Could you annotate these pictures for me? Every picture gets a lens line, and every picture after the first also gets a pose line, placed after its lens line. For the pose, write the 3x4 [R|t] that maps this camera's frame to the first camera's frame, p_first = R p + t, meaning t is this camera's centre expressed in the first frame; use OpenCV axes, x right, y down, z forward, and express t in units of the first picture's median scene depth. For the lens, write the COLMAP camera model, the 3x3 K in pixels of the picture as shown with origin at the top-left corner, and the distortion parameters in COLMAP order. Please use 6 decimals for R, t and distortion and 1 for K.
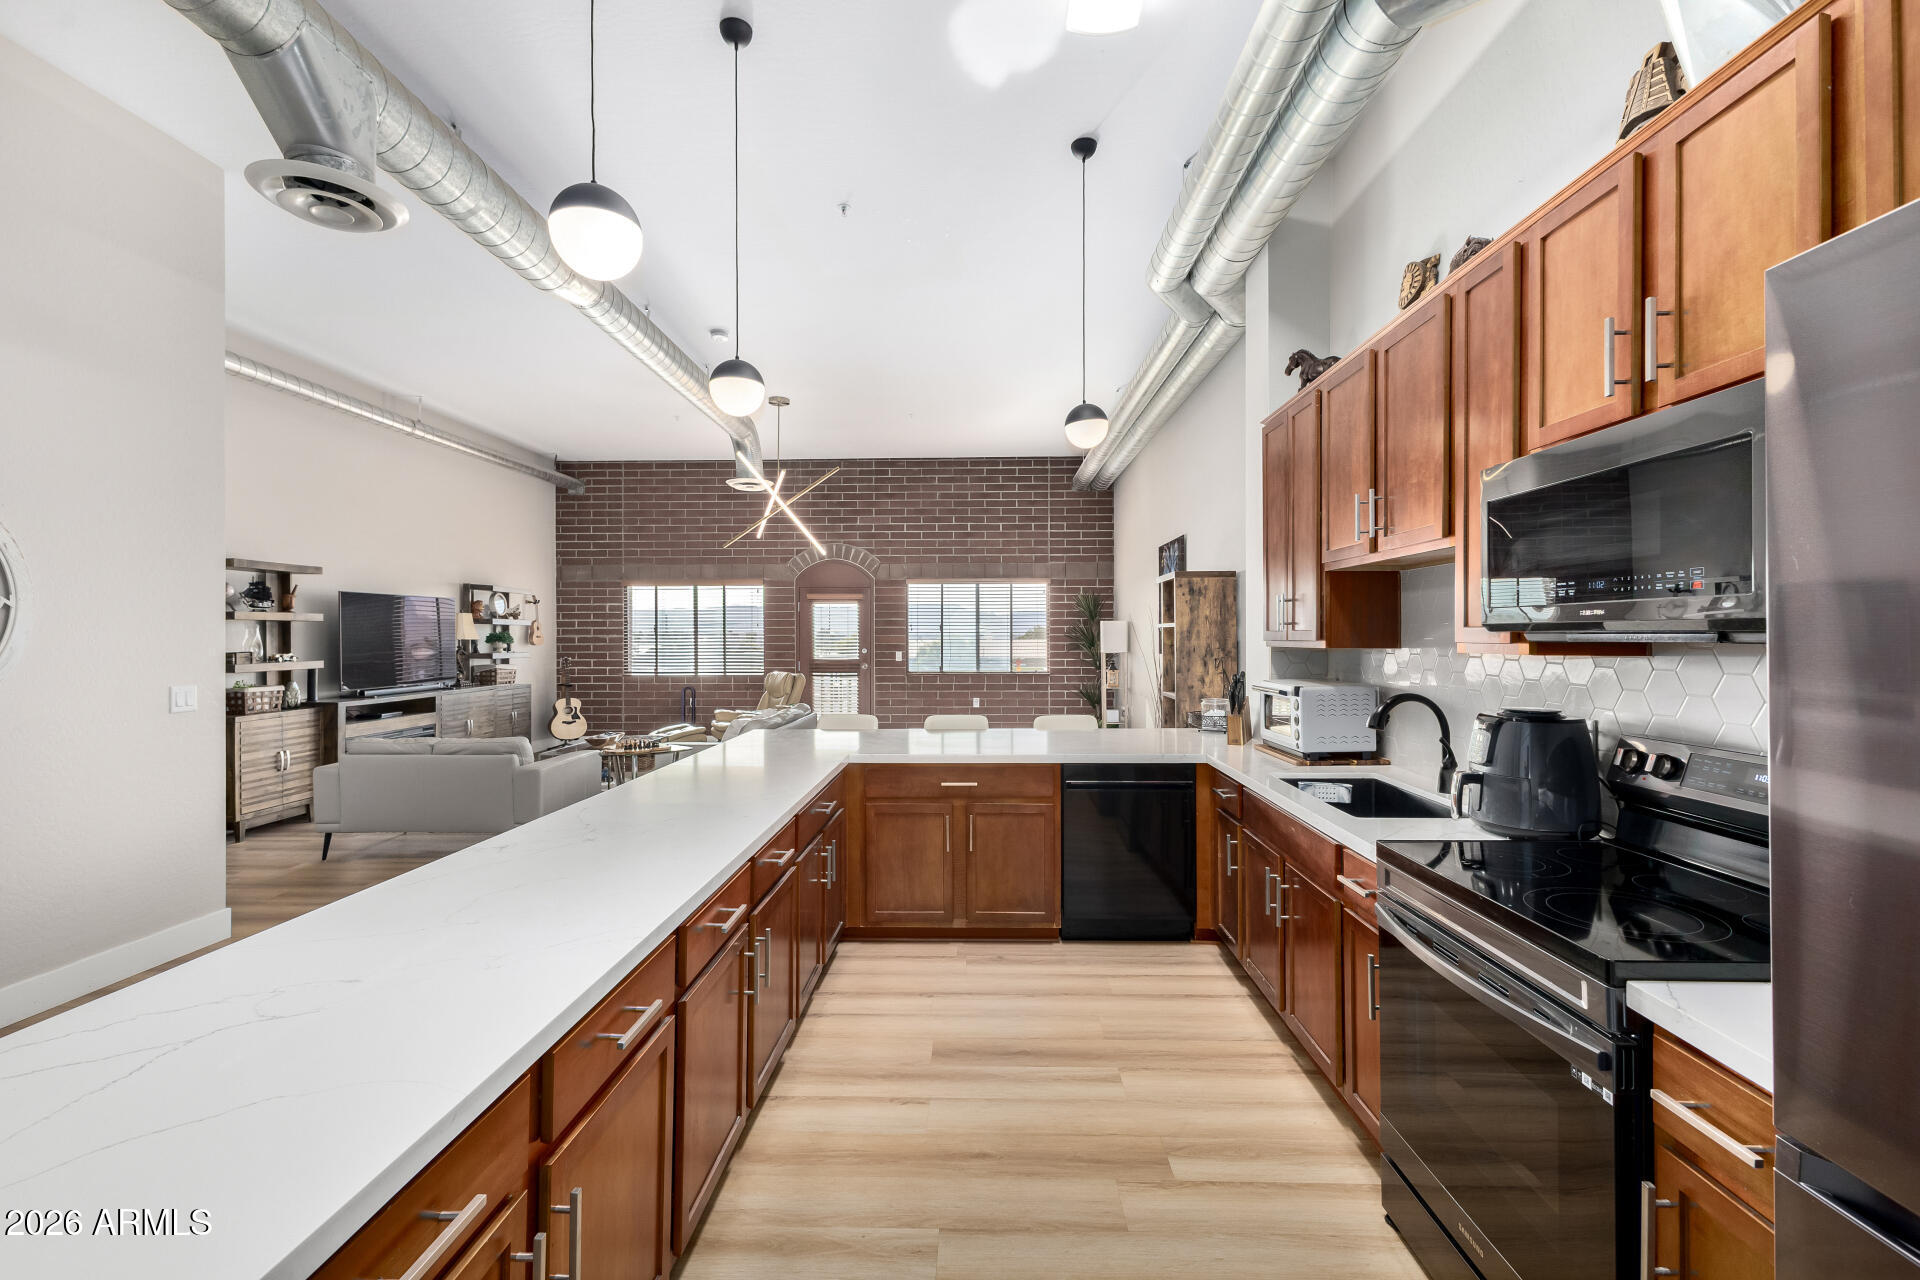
lens RADIAL K [[823.8, 0, 968.3], [0, 823.8, 631.7], [0, 0, 1]] dist [0.019138, 0.000063]
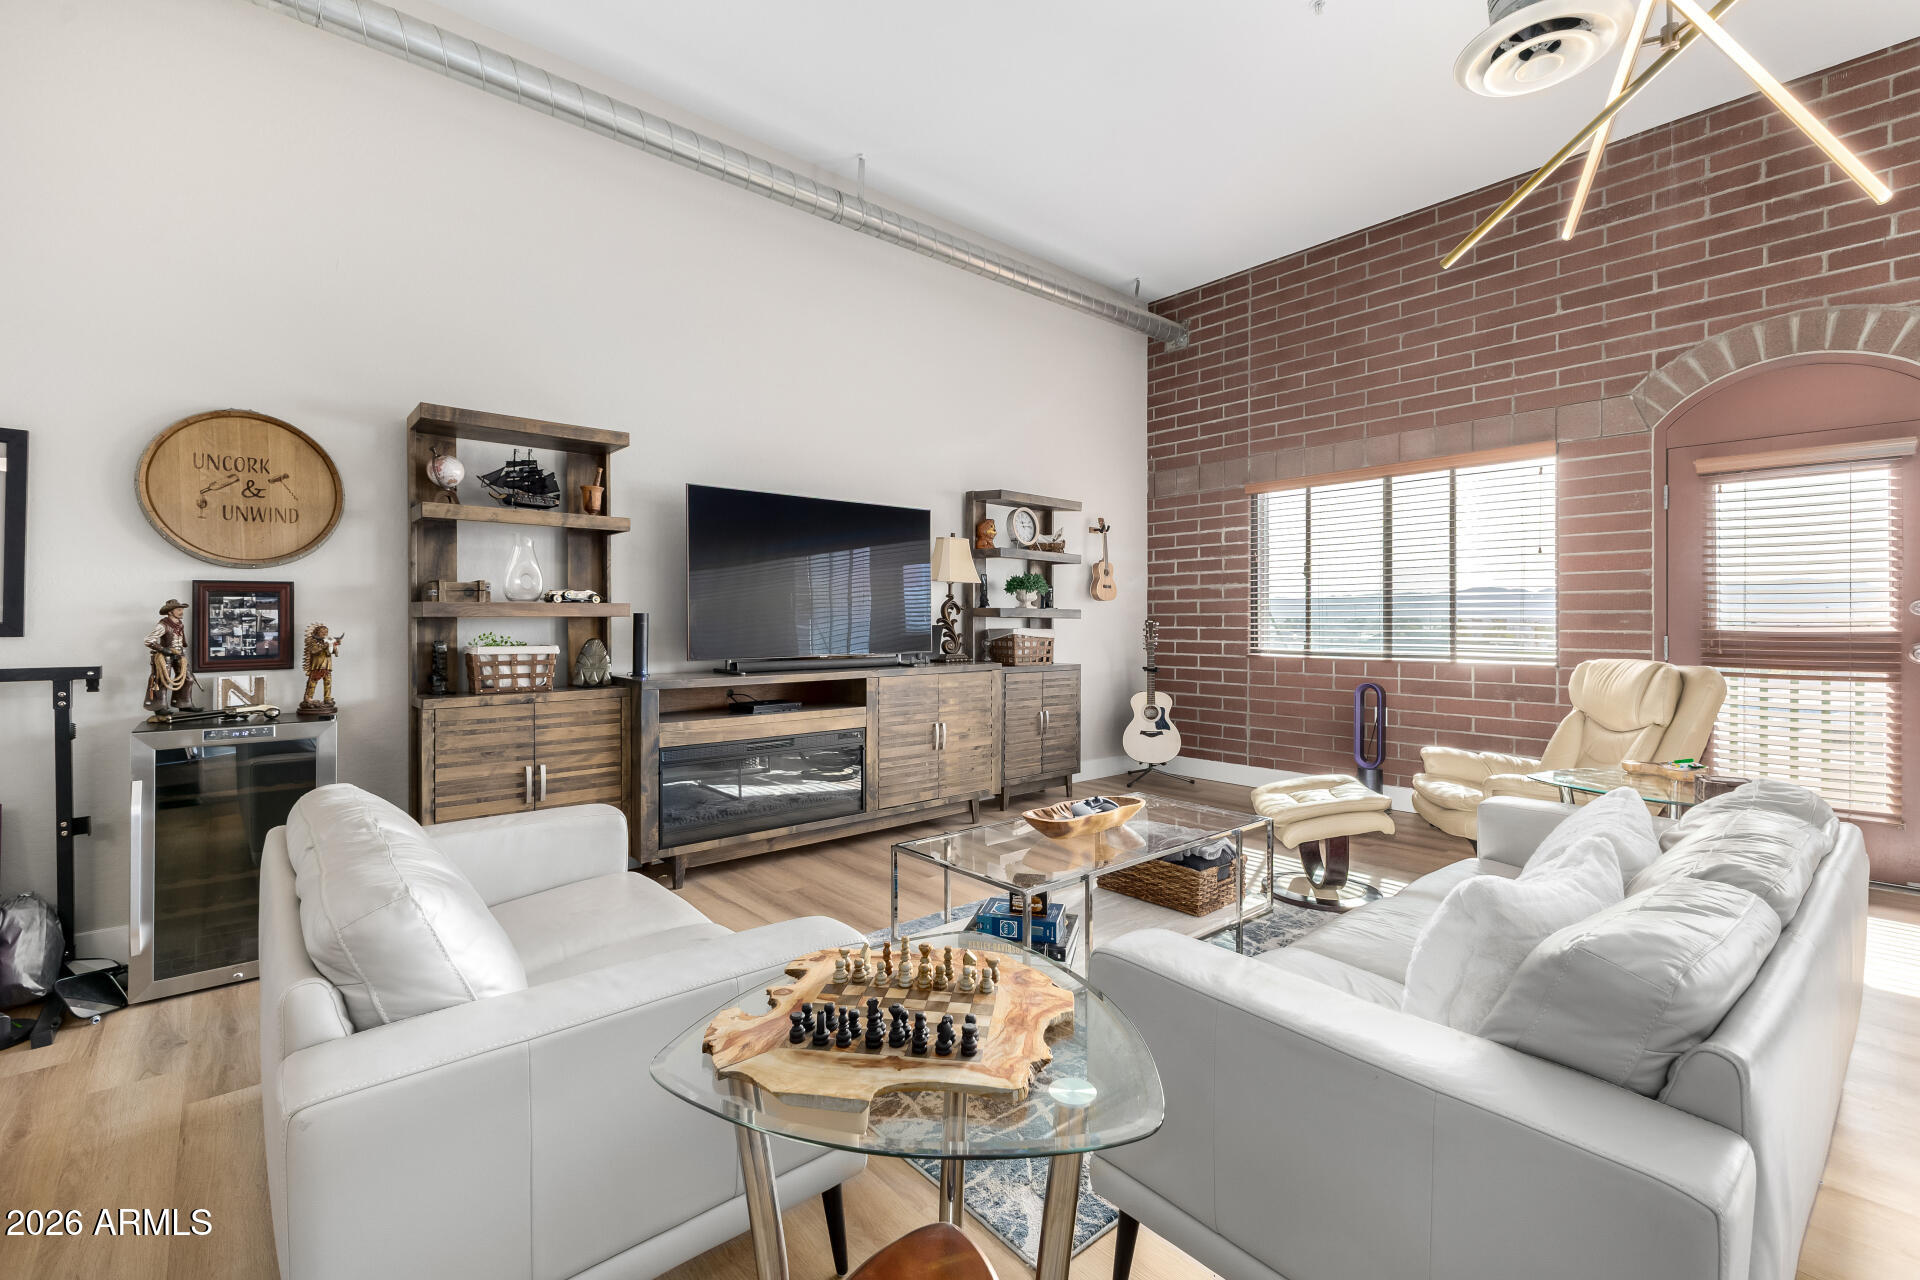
lens RADIAL K [[823.8, 0, 963.9], [0, 823.8, 624.0], [0, 0, 1]] dist [0.019138, 0.000063]
pose [[0.679600, 0.001797, -0.733581, -0.142545], [0.001847, 0.999990, 0.004160, 0.028995], [0.733581, -0.004182, 0.679589, 0.487511]]
